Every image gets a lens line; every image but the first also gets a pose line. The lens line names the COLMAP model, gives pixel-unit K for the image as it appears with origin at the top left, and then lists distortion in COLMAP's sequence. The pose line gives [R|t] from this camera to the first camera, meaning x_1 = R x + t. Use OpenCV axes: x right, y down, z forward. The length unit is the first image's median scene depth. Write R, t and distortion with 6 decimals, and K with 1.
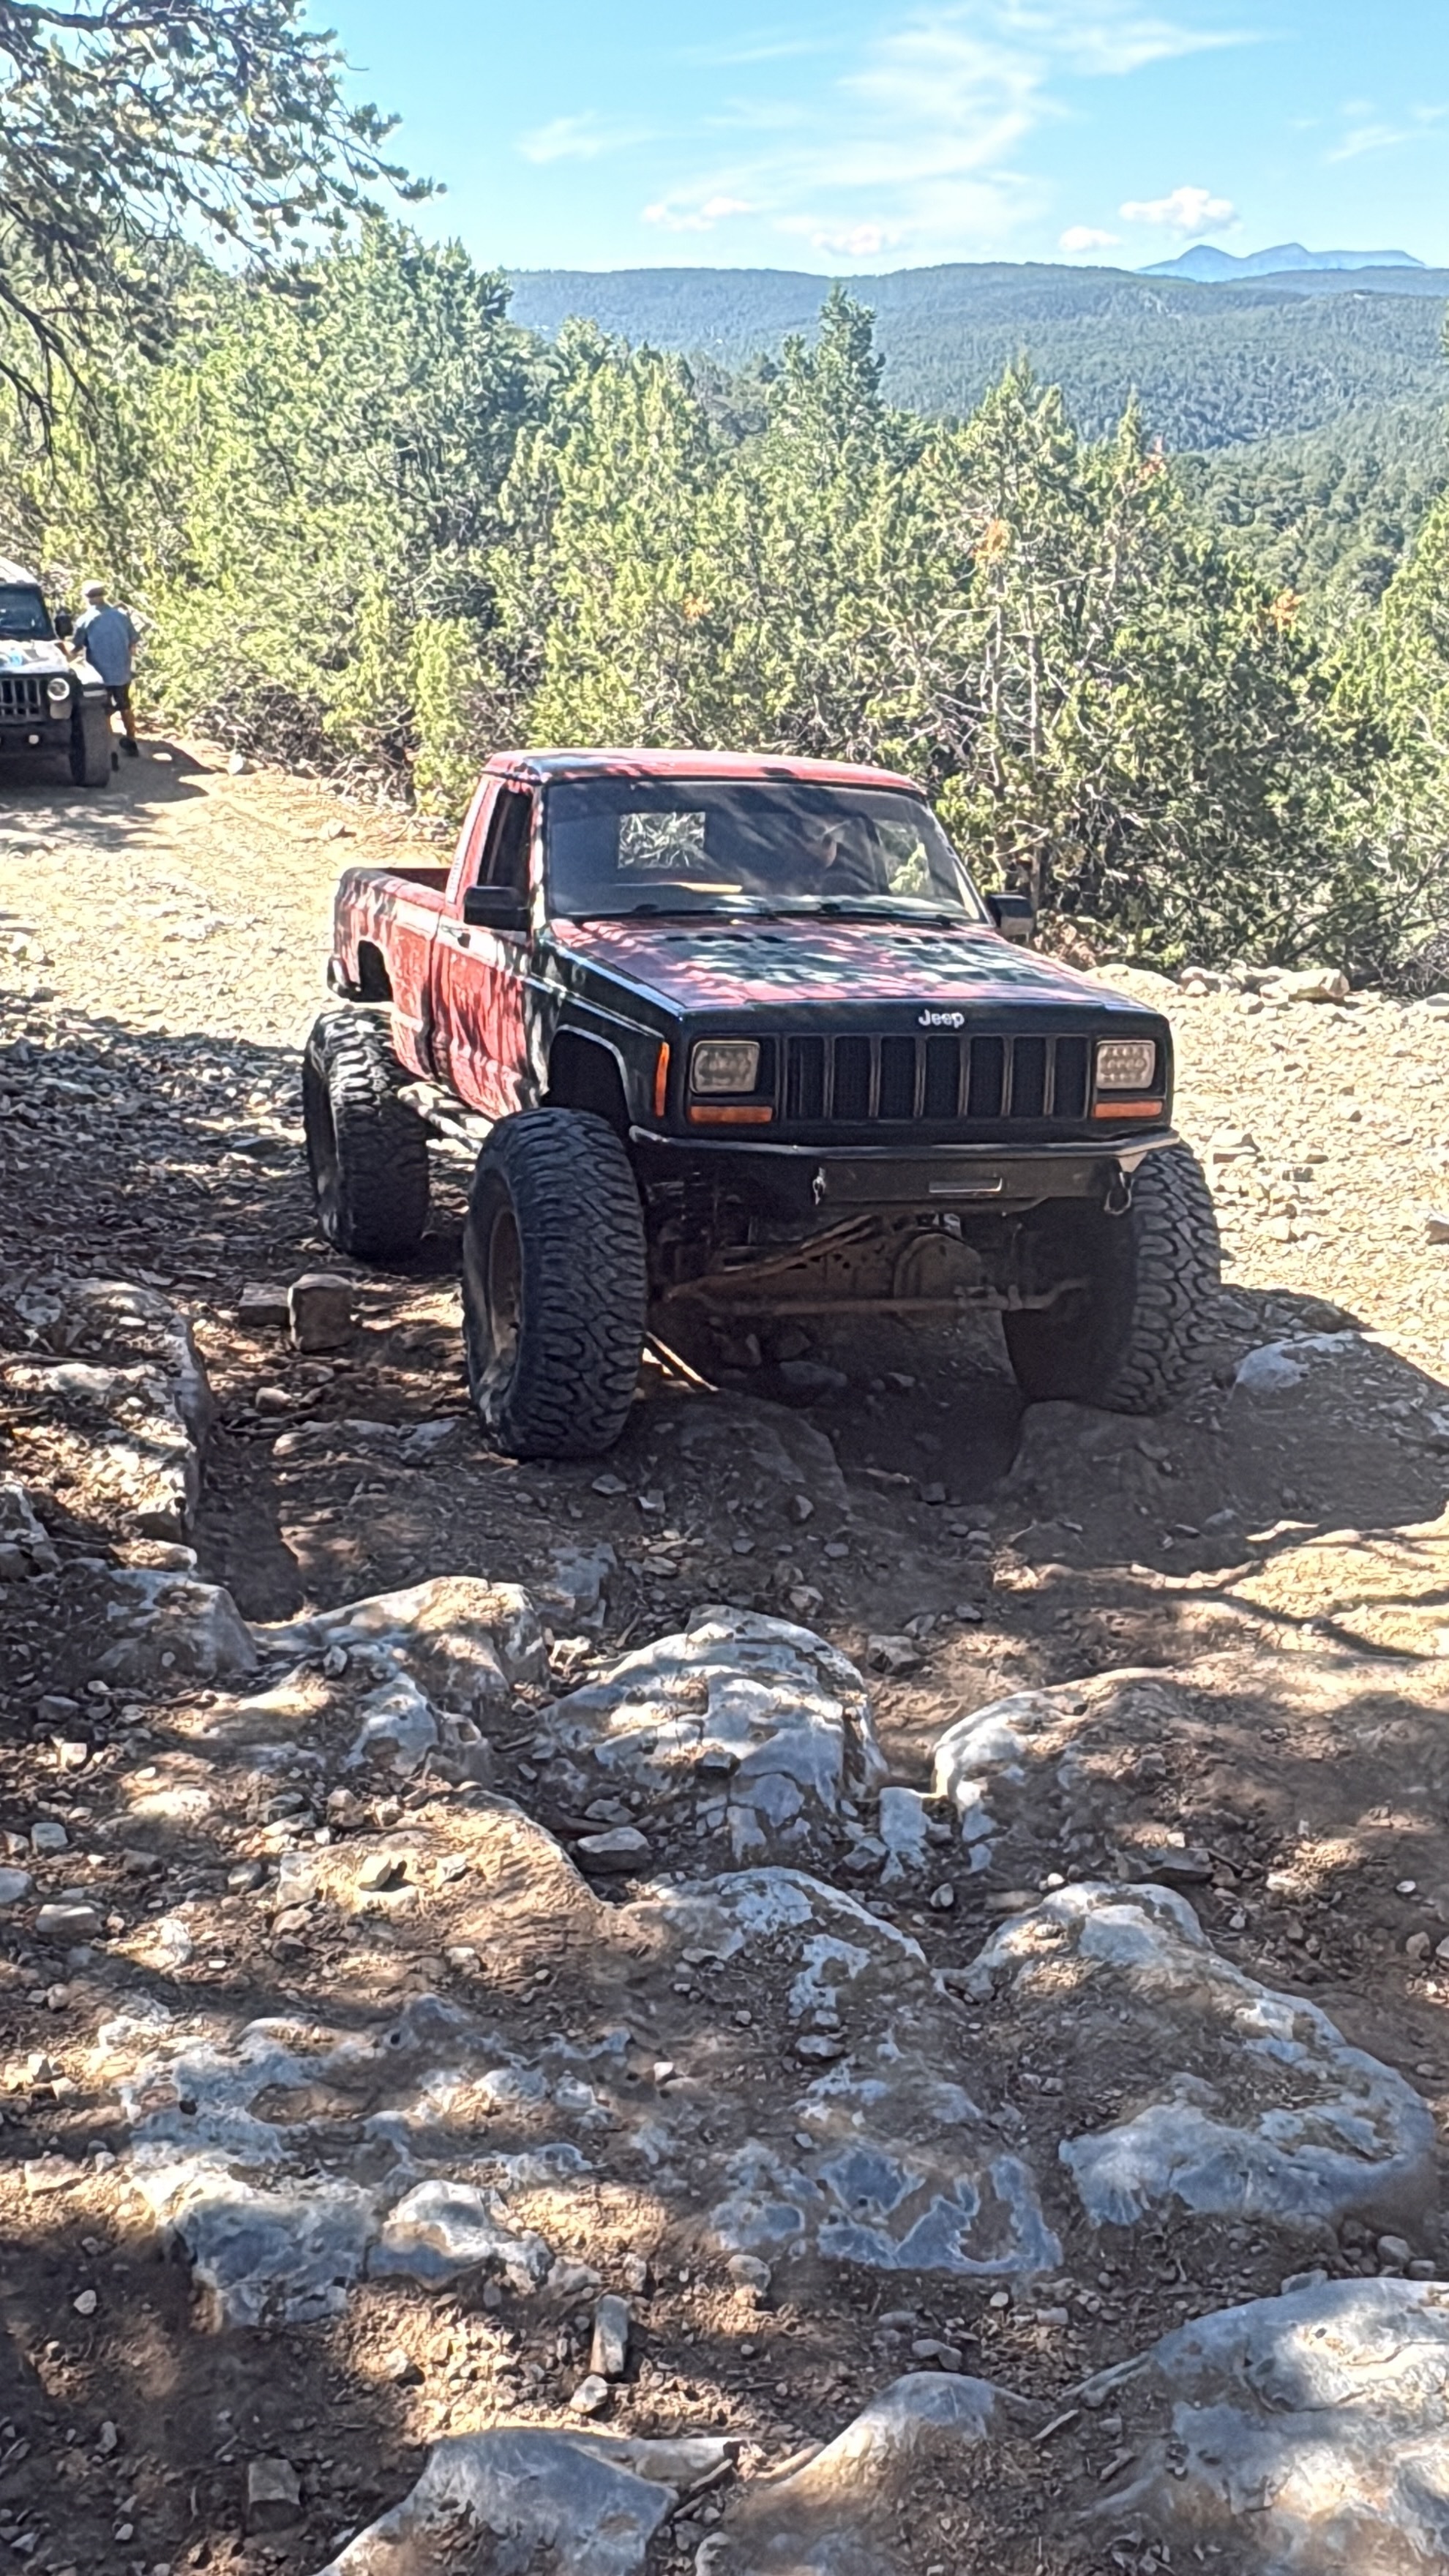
lens RADIAL K [[2390.7, 0, 724.5], [0, 2390.7, 1288.0], [0, 0, 1]] dist [-0.010246, 0.007873]
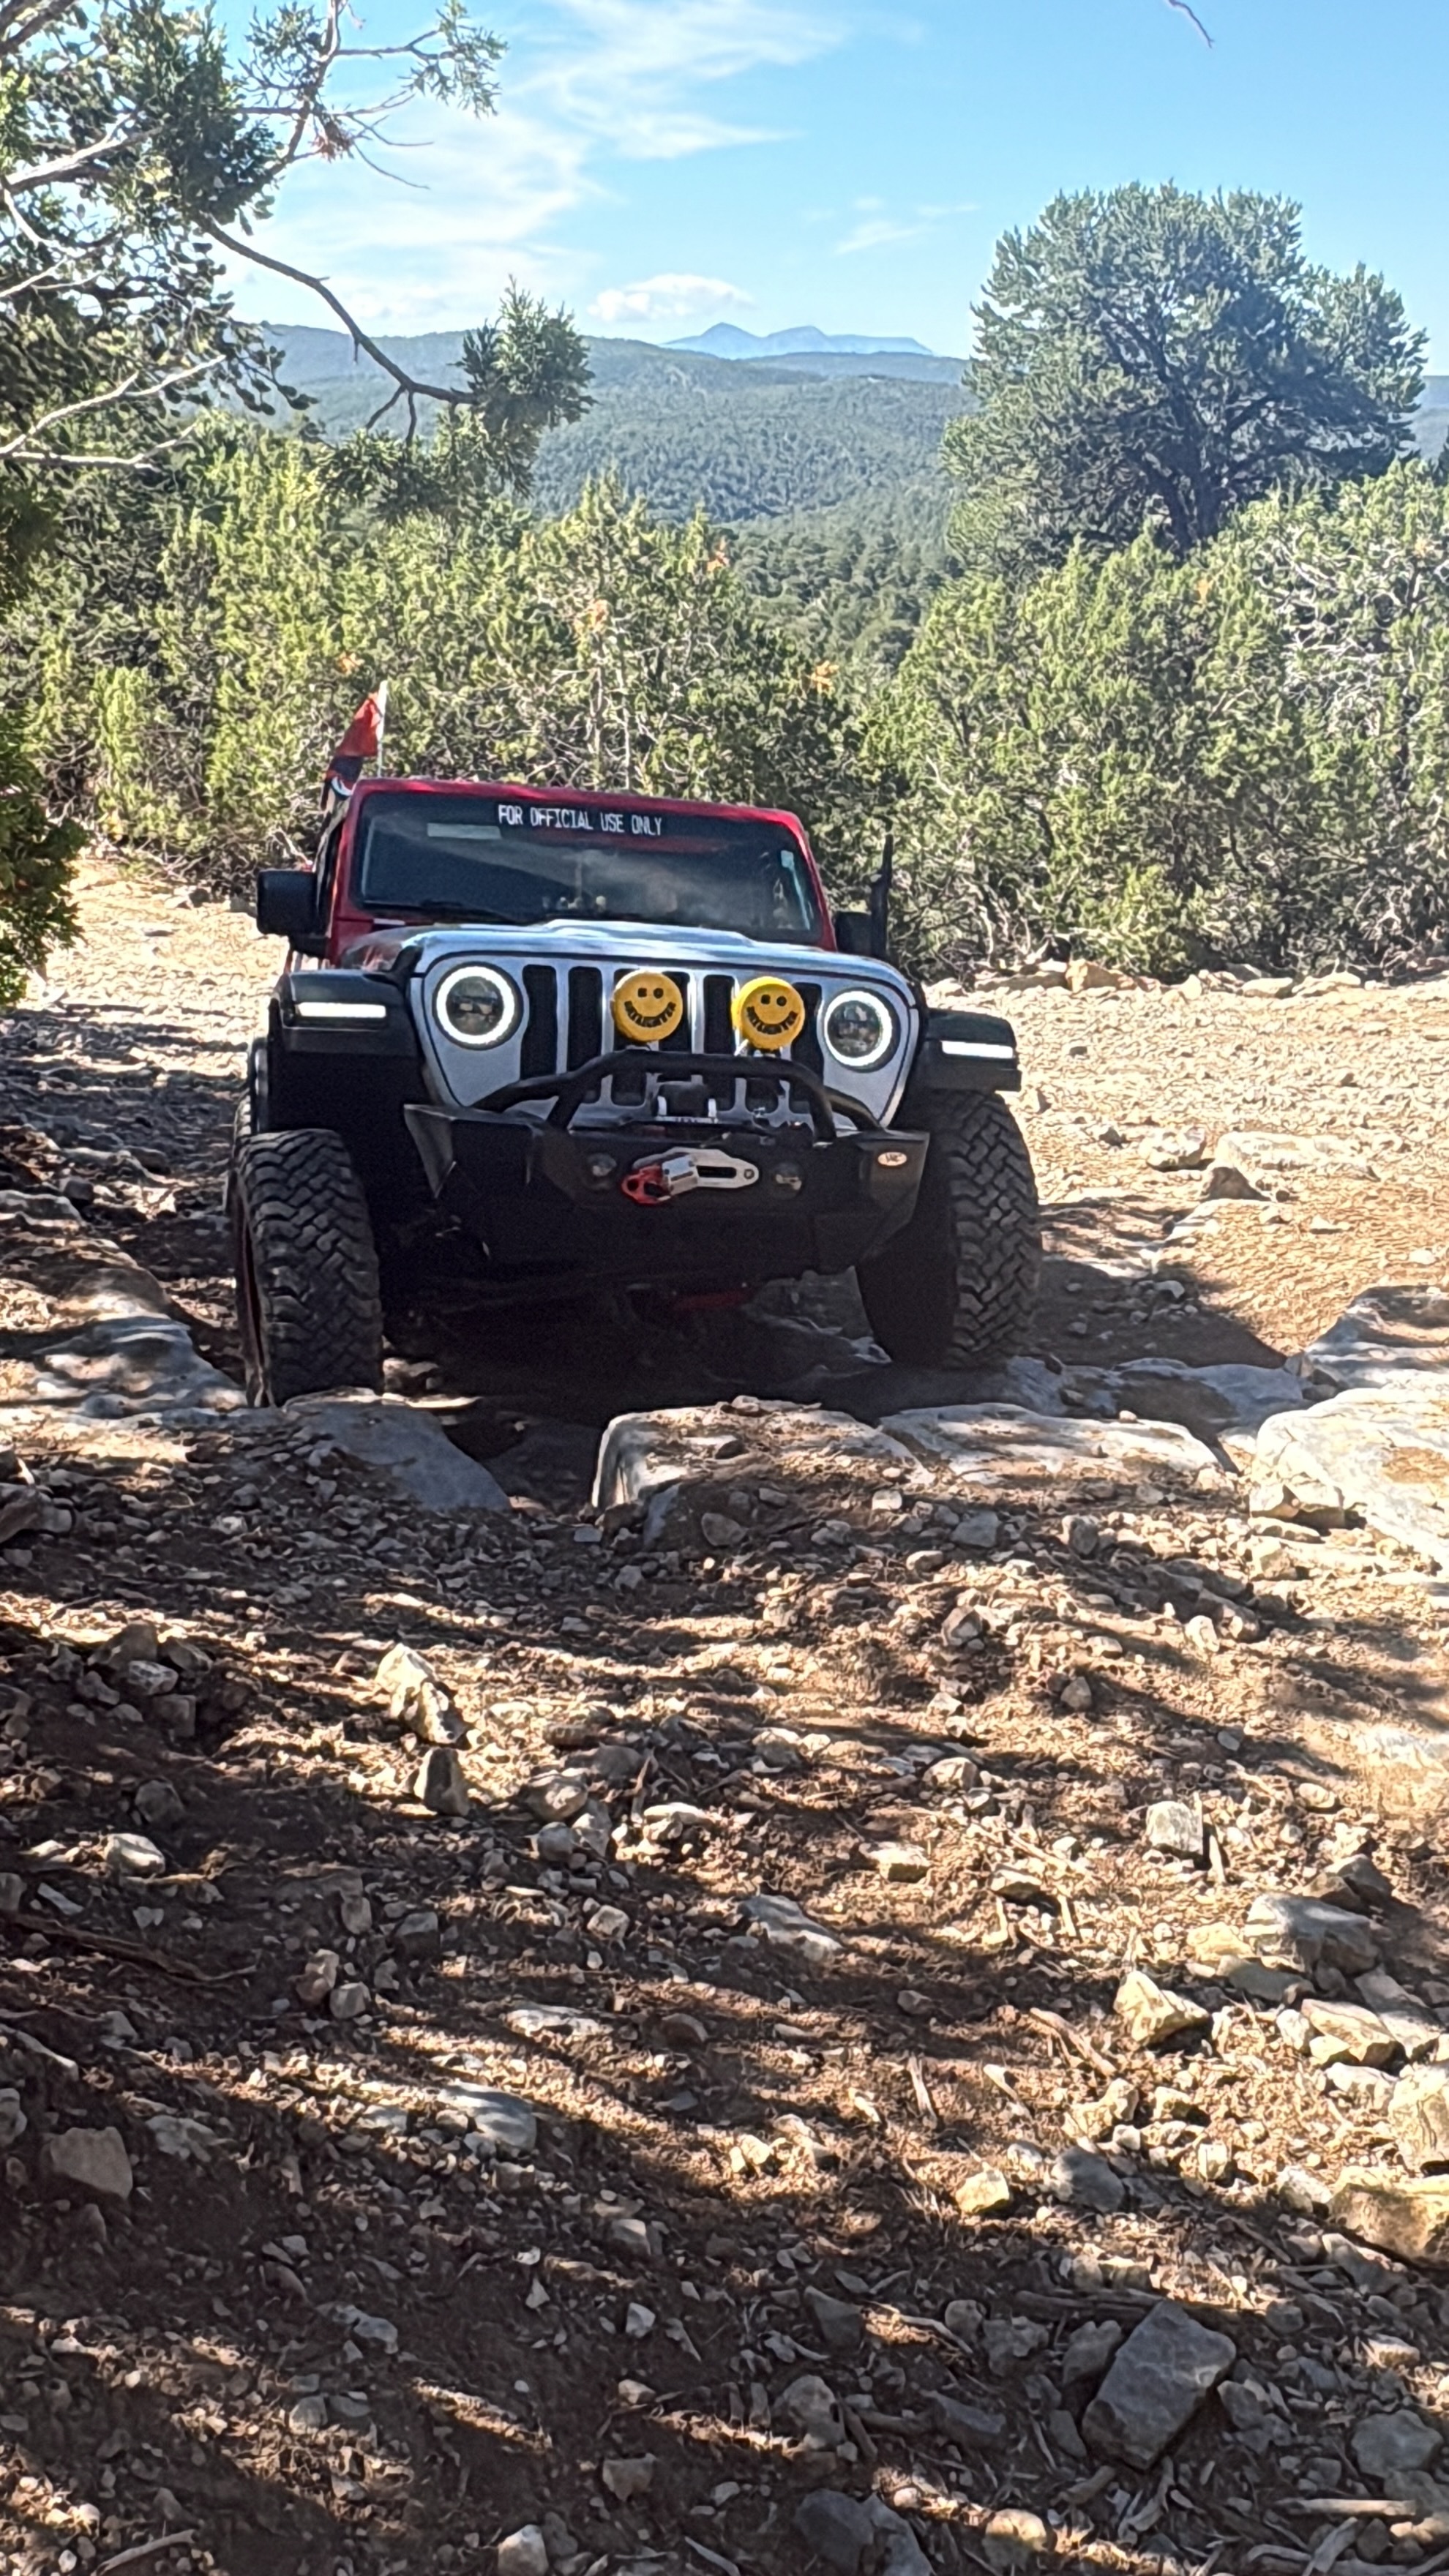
lens RADIAL K [[2390.7, 0, 724.5], [0, 2390.7, 1288.0], [0, 0, 1]] dist [-0.010246, 0.007873]
pose [[0.982294, -0.022650, 0.185971, -0.055442], [0.026952, 0.999424, -0.020640, 0.059811], [-0.185397, 0.025287, 0.982338, -0.209133]]
